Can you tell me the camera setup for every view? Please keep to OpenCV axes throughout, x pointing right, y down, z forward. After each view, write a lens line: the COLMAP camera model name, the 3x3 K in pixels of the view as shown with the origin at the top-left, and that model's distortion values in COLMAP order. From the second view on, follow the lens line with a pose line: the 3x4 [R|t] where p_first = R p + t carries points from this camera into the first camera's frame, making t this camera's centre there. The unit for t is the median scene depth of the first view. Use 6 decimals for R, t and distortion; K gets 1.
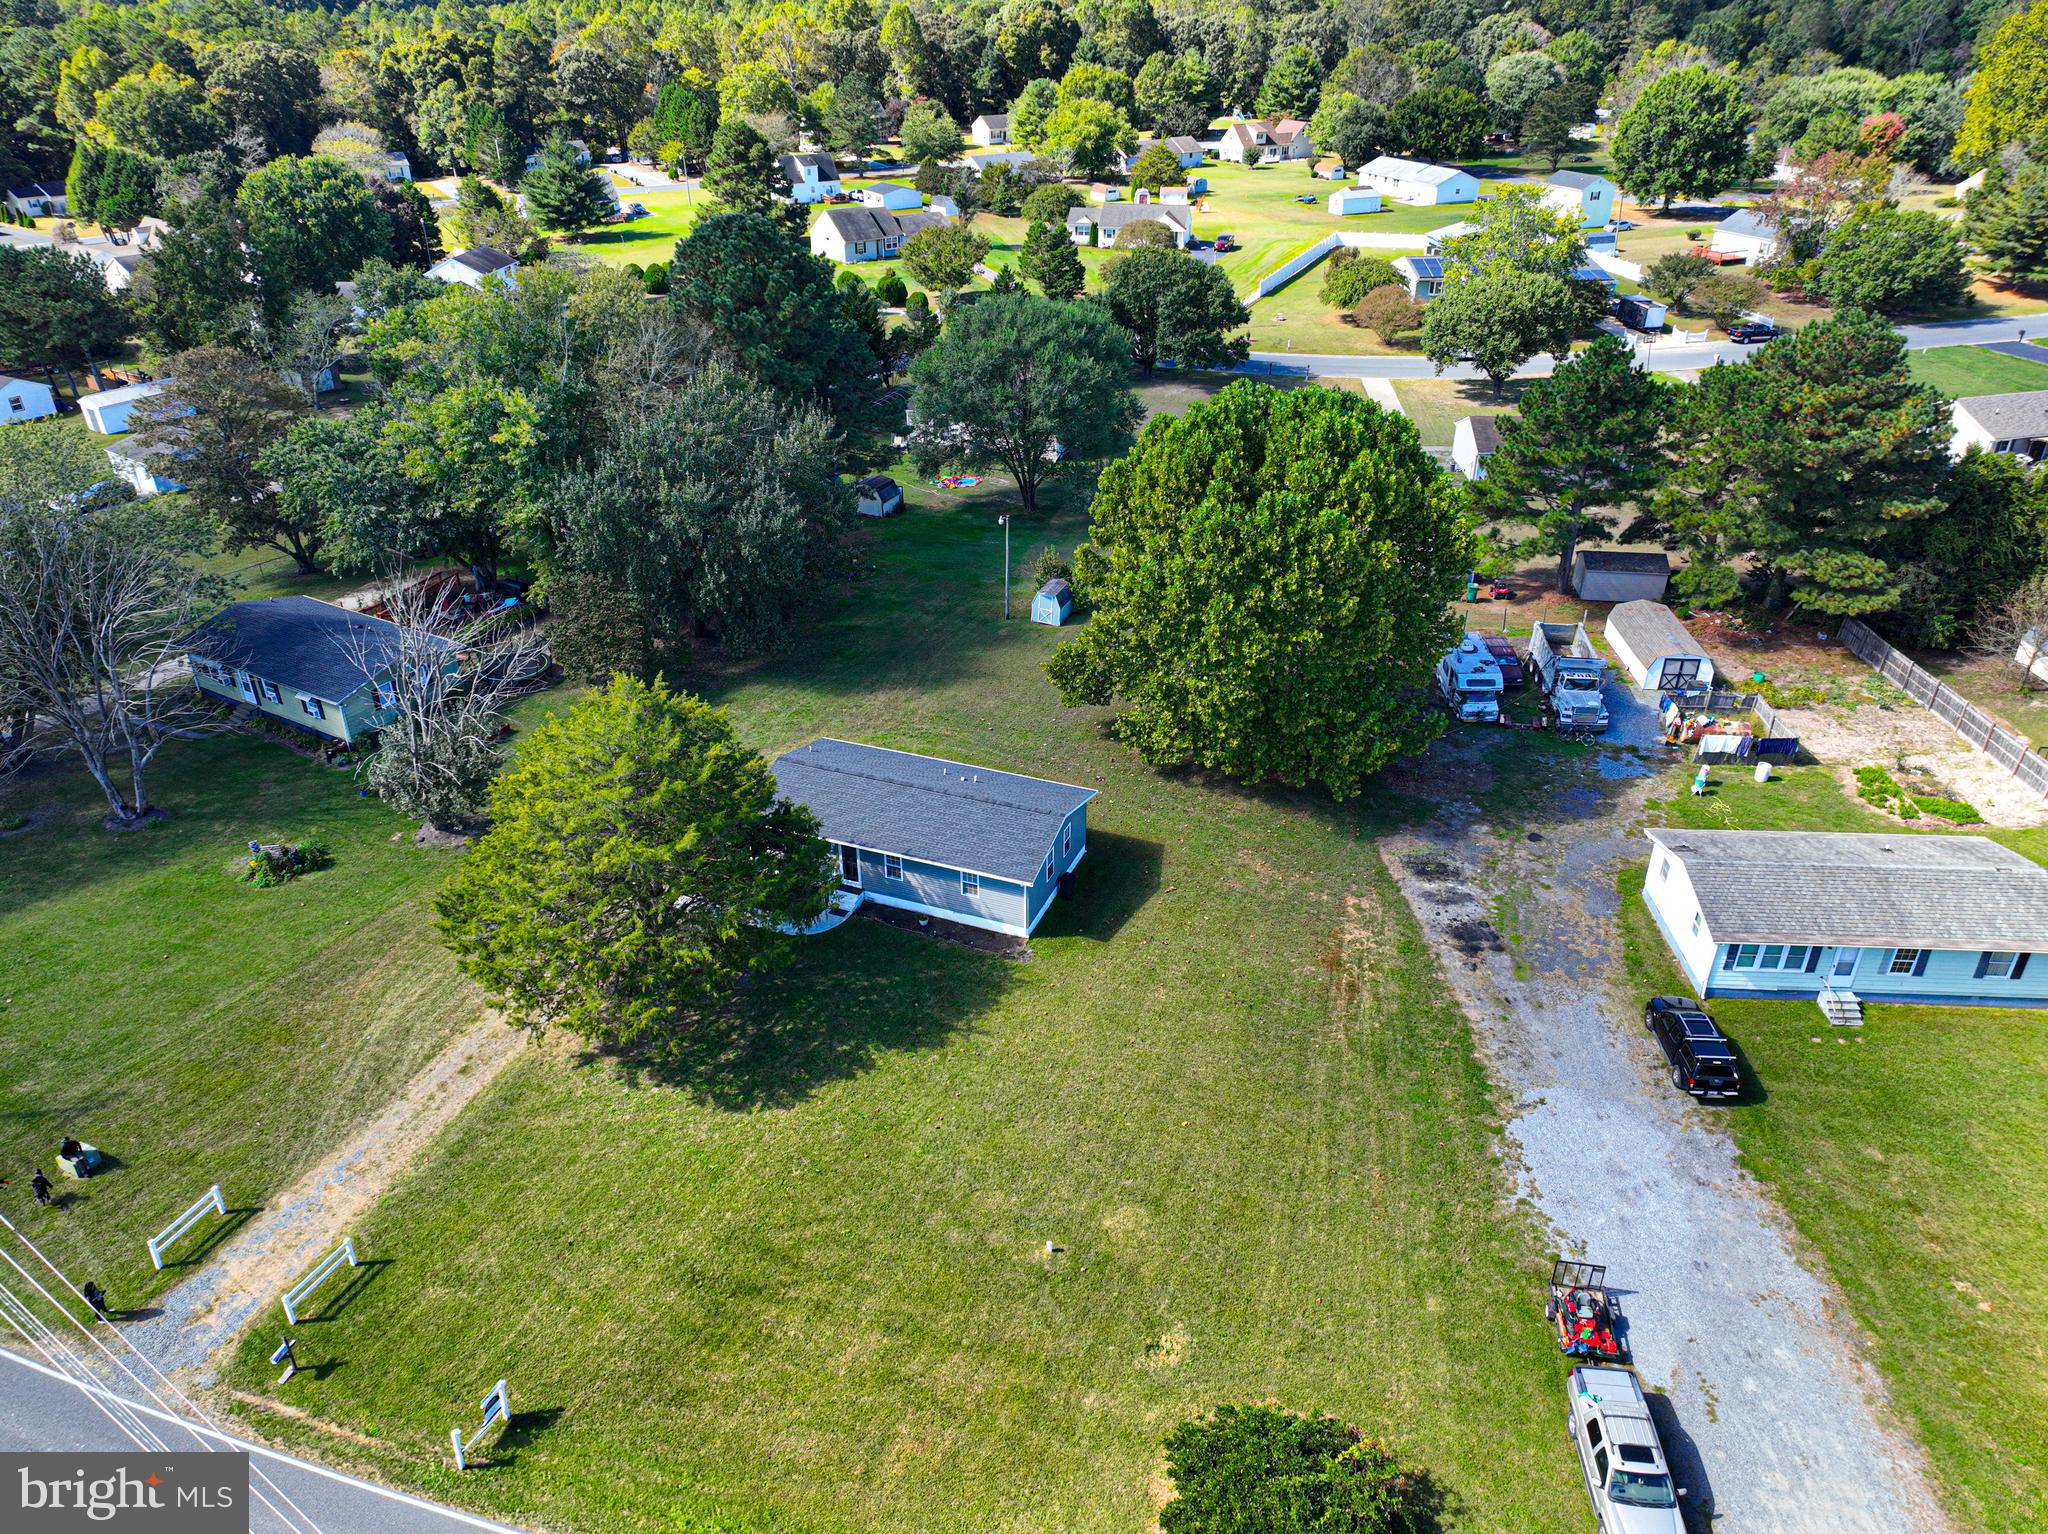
lens RADIAL K [[1448.5, 0, 1024.0], [0, 1448.5, 767.0], [0, 0, 1]] dist [-0.004504, 0.019957]
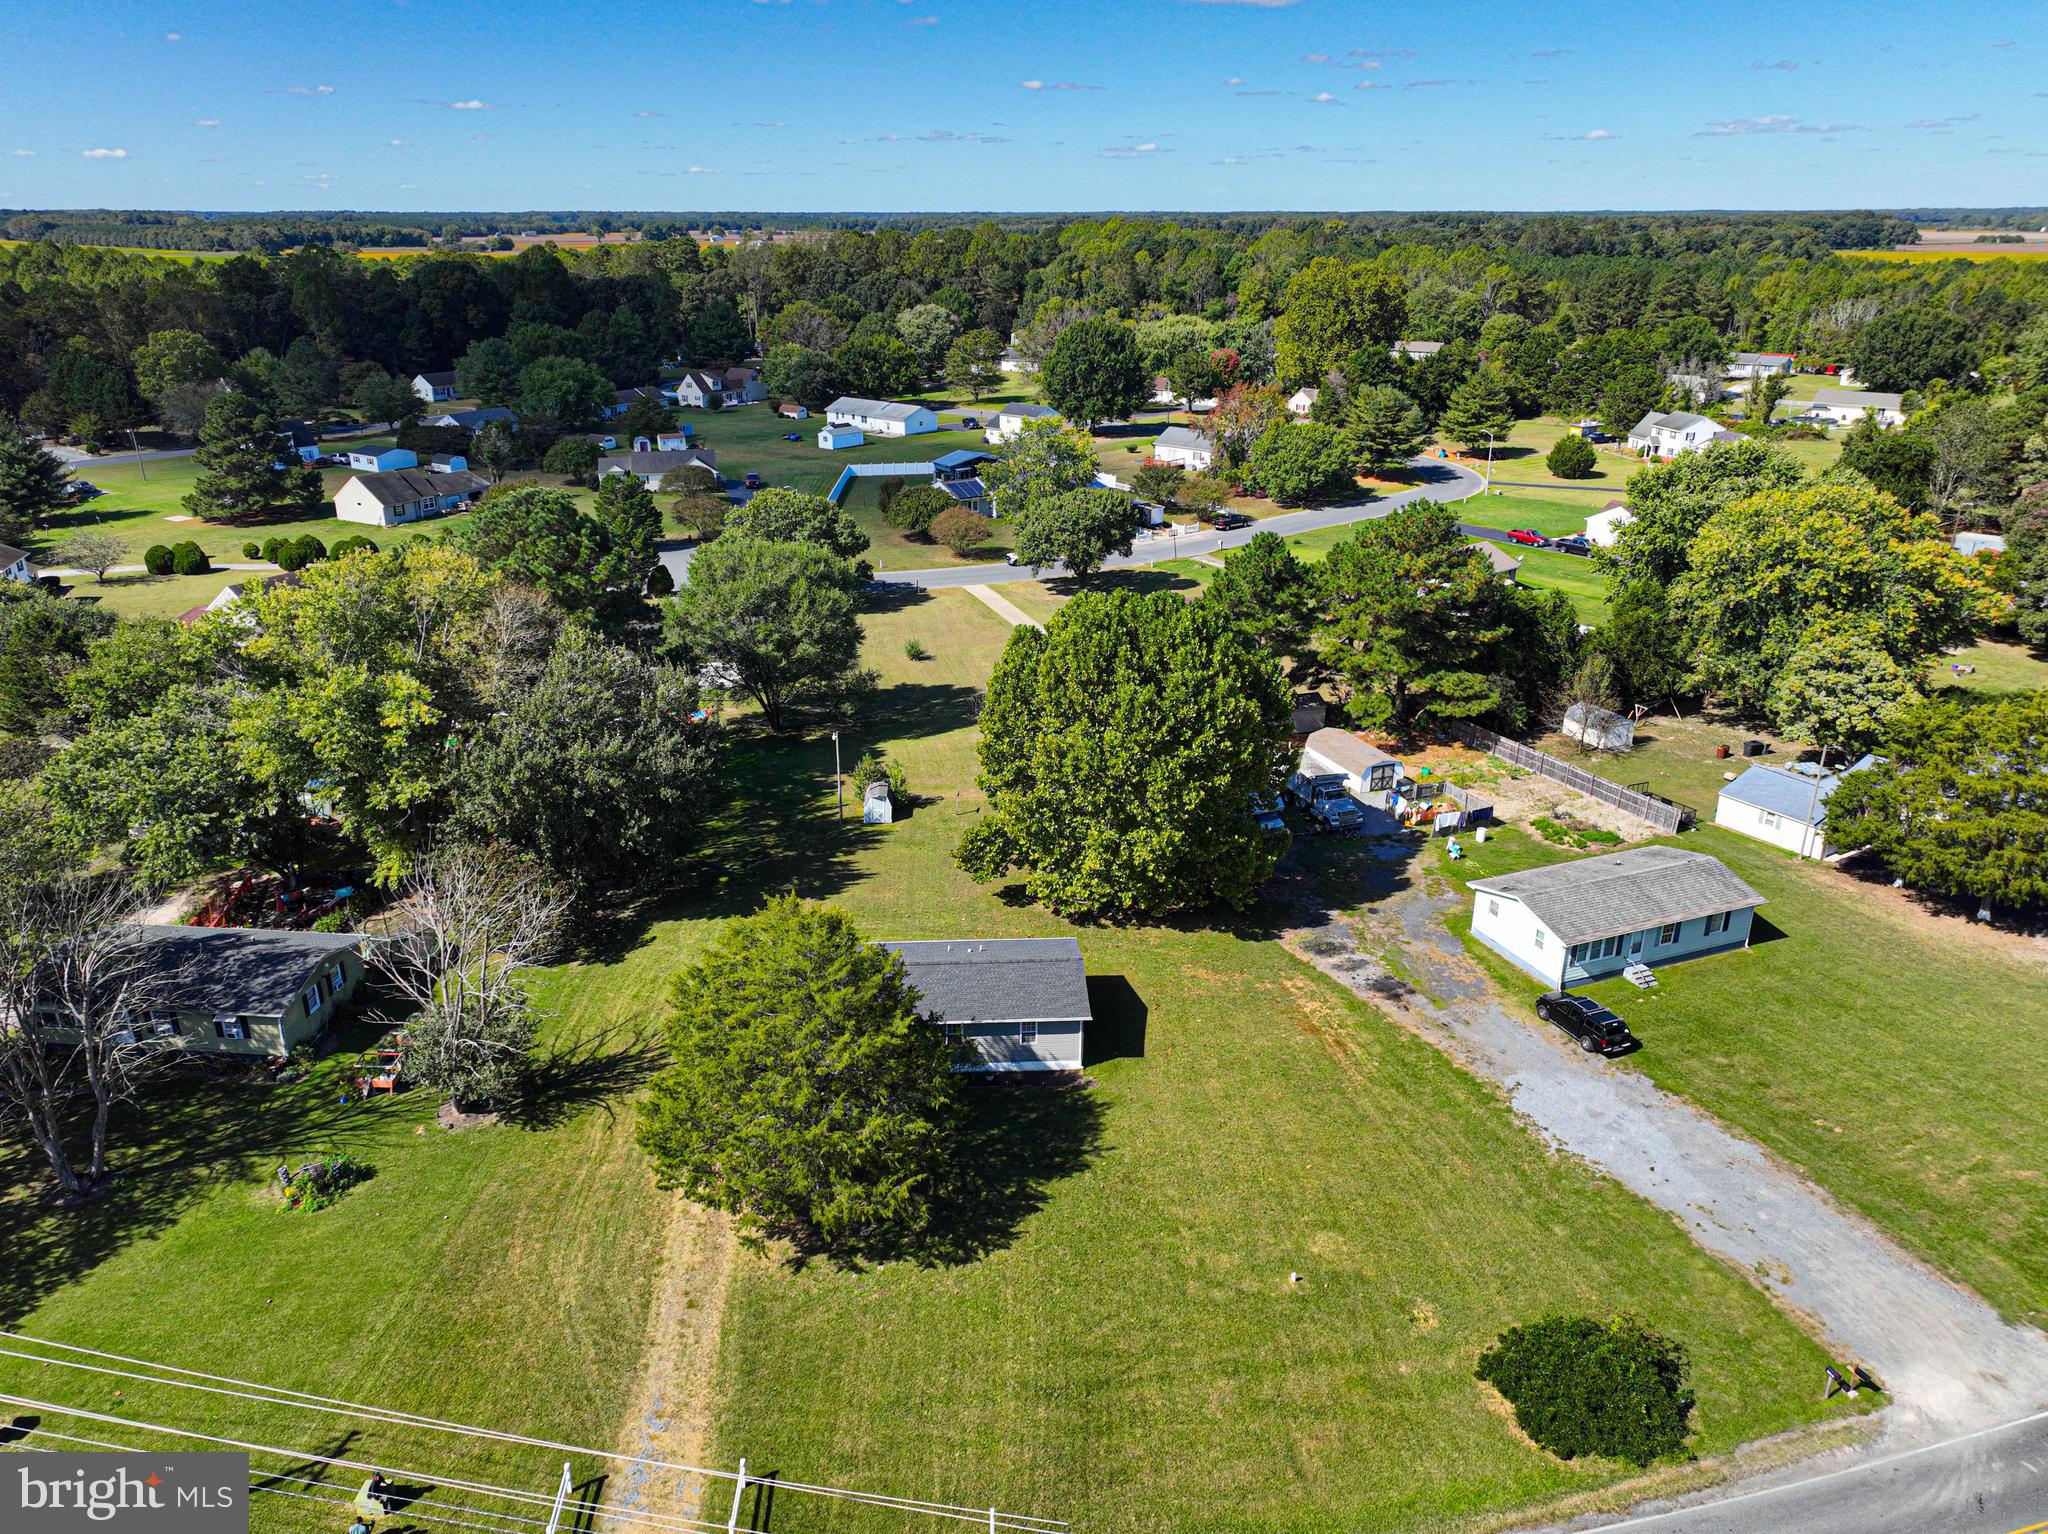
lens RADIAL K [[1448.5, 0, 1024.0], [0, 1448.5, 767.0], [0, 0, 1]] dist [-0.004504, 0.019957]
pose [[0.904454, -0.147051, 0.400424, -0.386045], [0.203030, 0.973958, -0.100918, -0.008078], [-0.375156, 0.172574, 0.910756, -0.067298]]
